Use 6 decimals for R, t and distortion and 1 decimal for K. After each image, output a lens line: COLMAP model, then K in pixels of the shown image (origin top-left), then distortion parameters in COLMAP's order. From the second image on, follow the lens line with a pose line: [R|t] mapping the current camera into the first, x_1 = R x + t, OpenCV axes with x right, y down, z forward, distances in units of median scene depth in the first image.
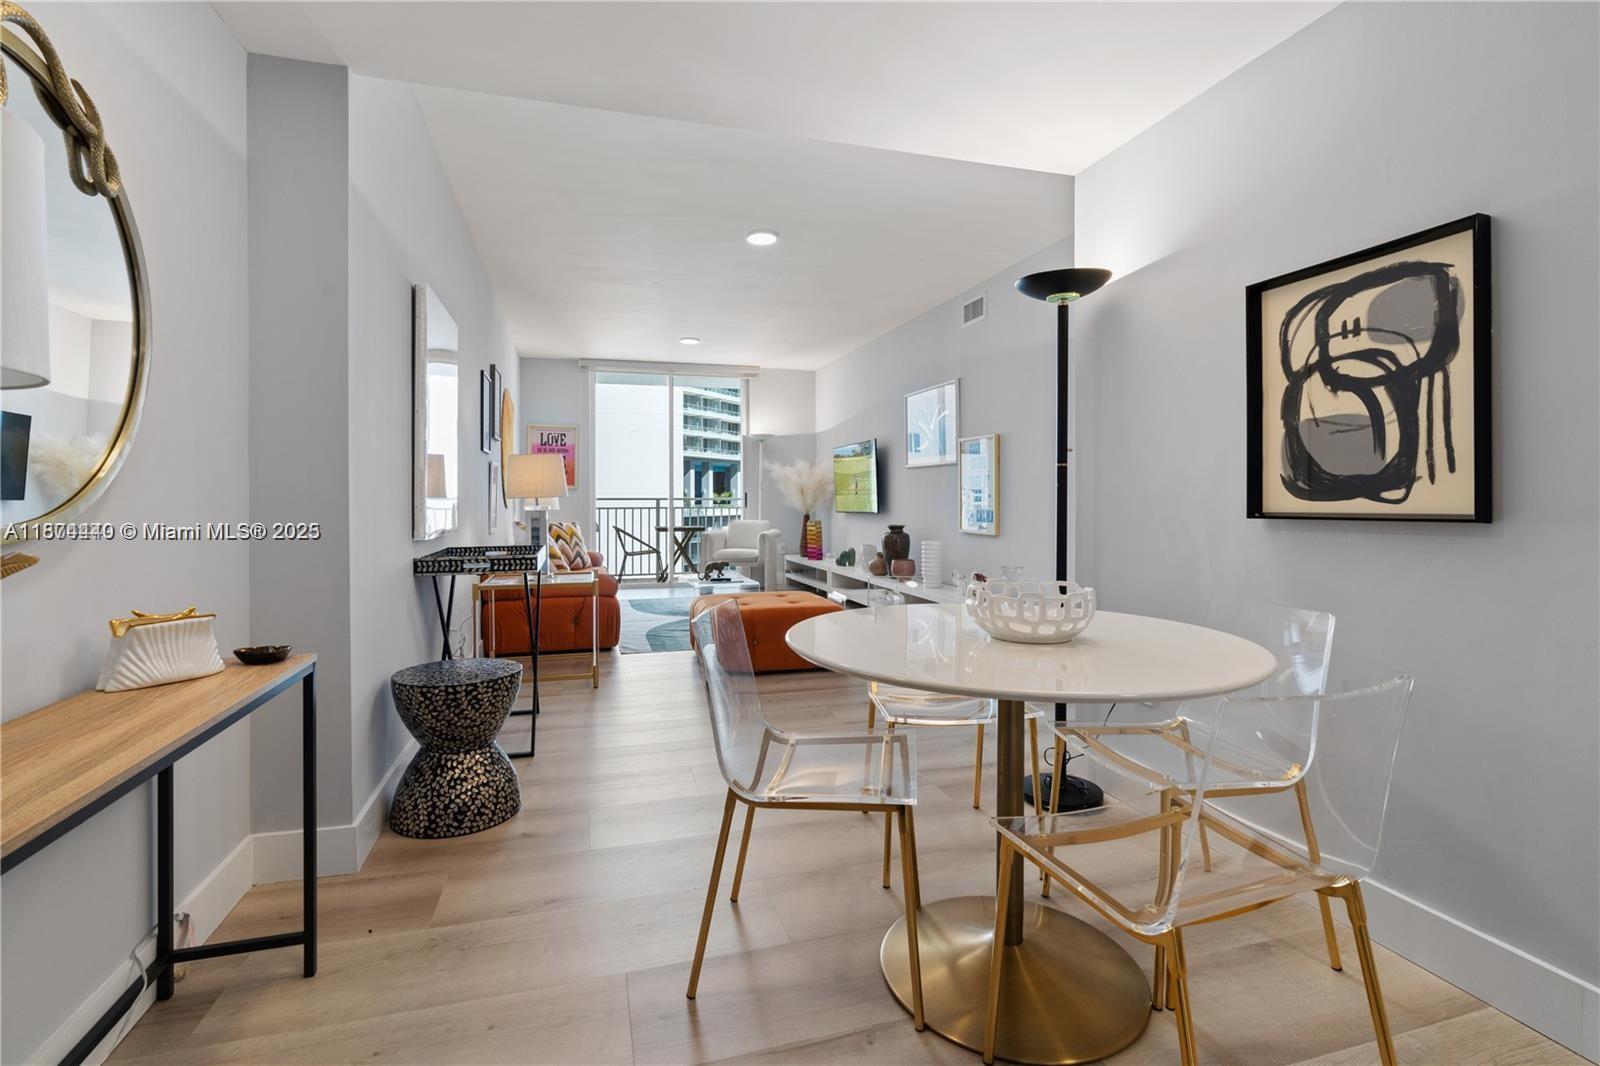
lens RADIAL K [[752.7, 0, 798.8], [0, 752.7, 499.6], [0, 0, 1]] dist [0.000046, 0.000130]
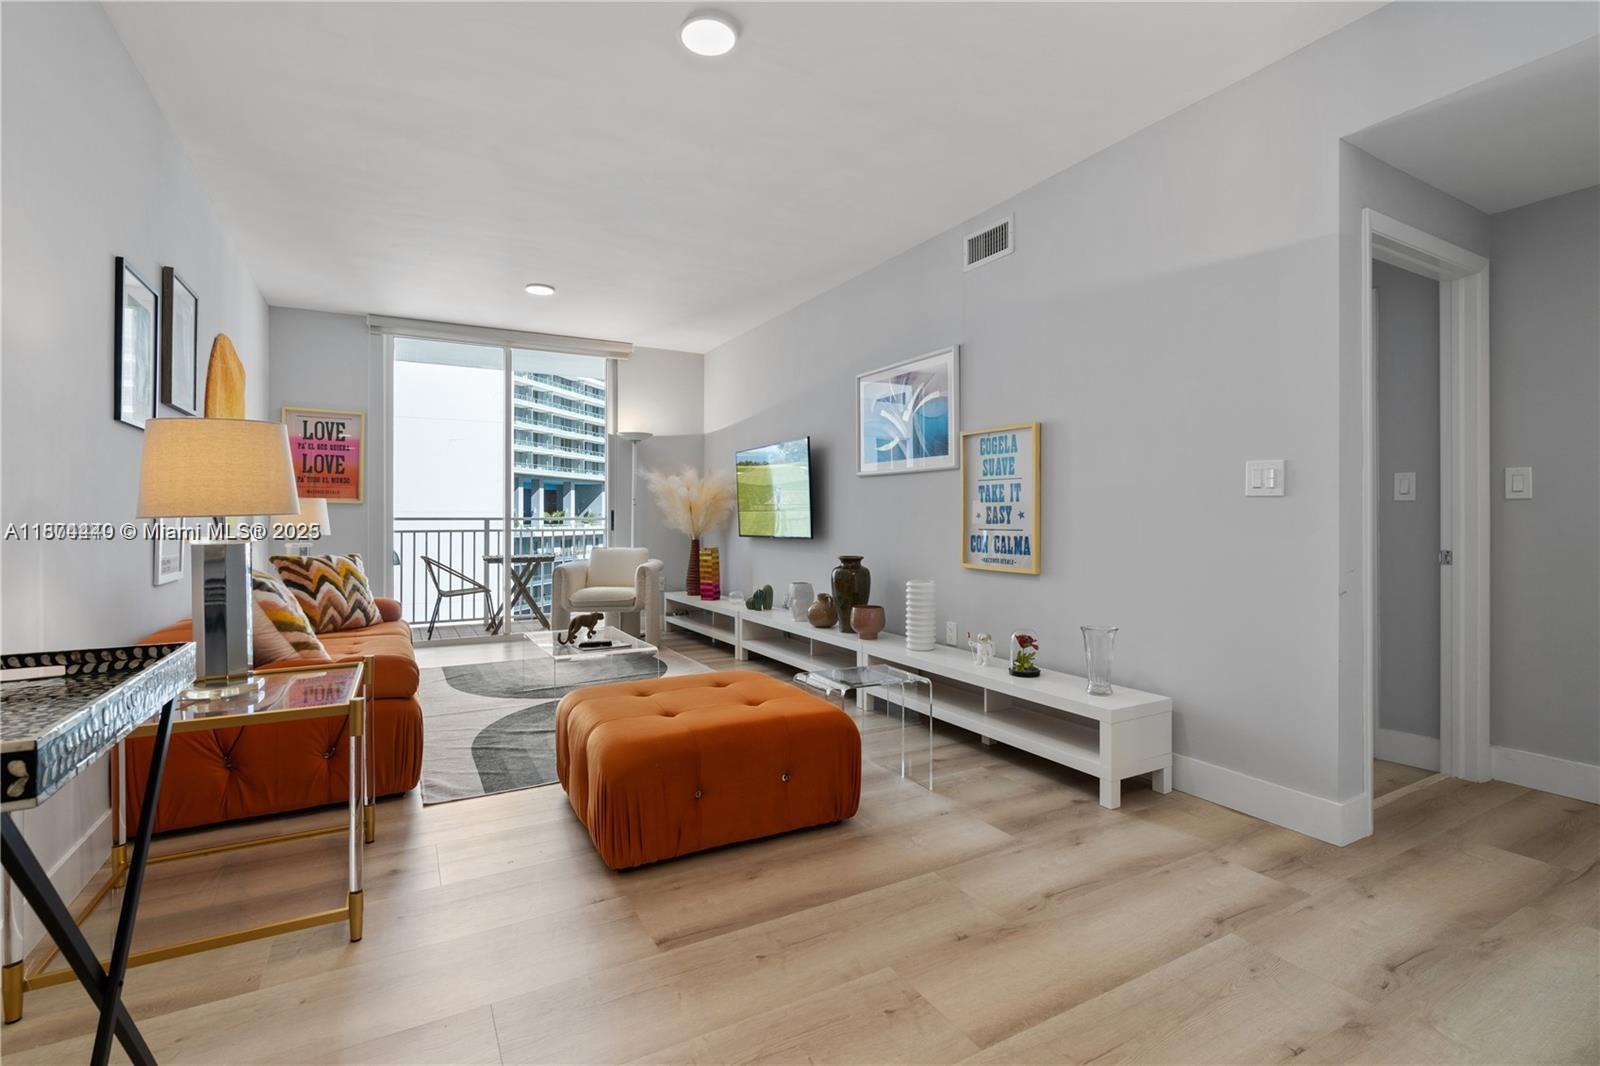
lens RADIAL K [[745.5, 0, 800.6], [0, 745.5, 514.3], [0, 0, 1]] dist [-0.003448, 0.000083]
pose [[0.975883, 0.002016, 0.218286, -0.051565], [-0.000594, 0.999978, -0.006583, -0.000667], [-0.218295, 0.006295, 0.975863, 0.242029]]
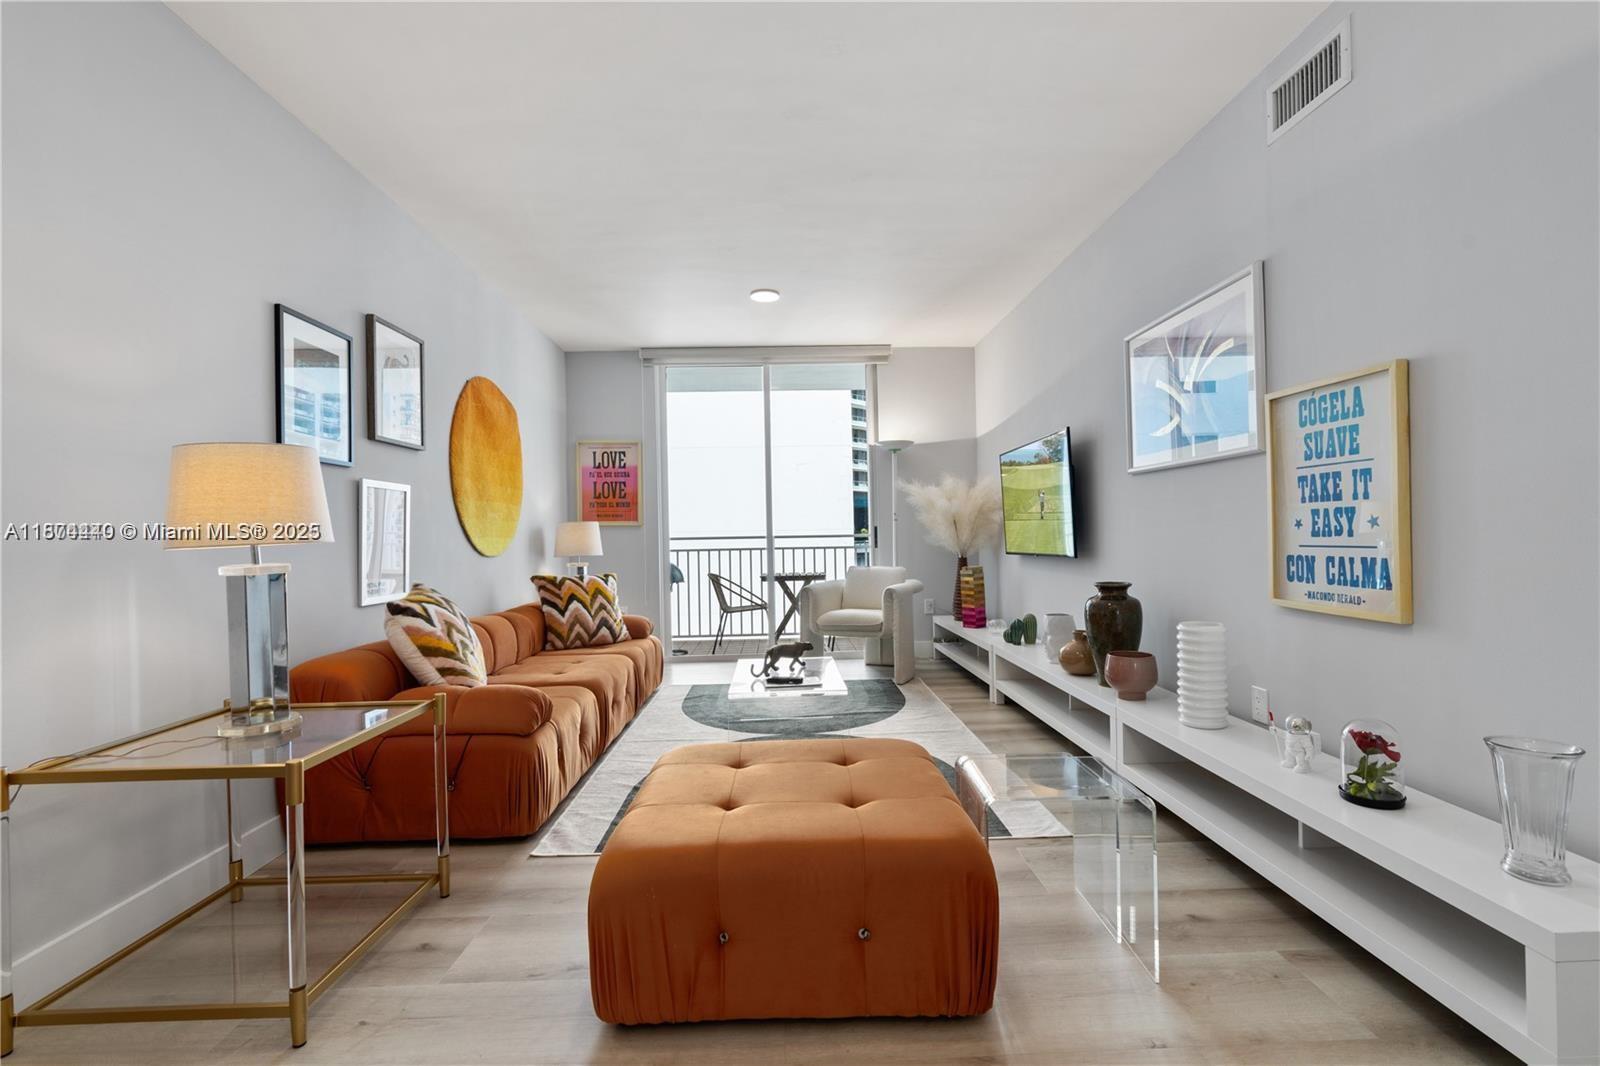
lens RADIAL K [[725.7, 0, 800.0], [0, 725.7, 533.0], [0, 0, 1]] dist [-0.000246, 0.000796]
pose [[0.966647, -0.017709, -0.255499, 0.036334], [0.017244, 0.999843, -0.004057, -0.001598], [0.255531, -0.000484, 0.966801, 0.340201]]
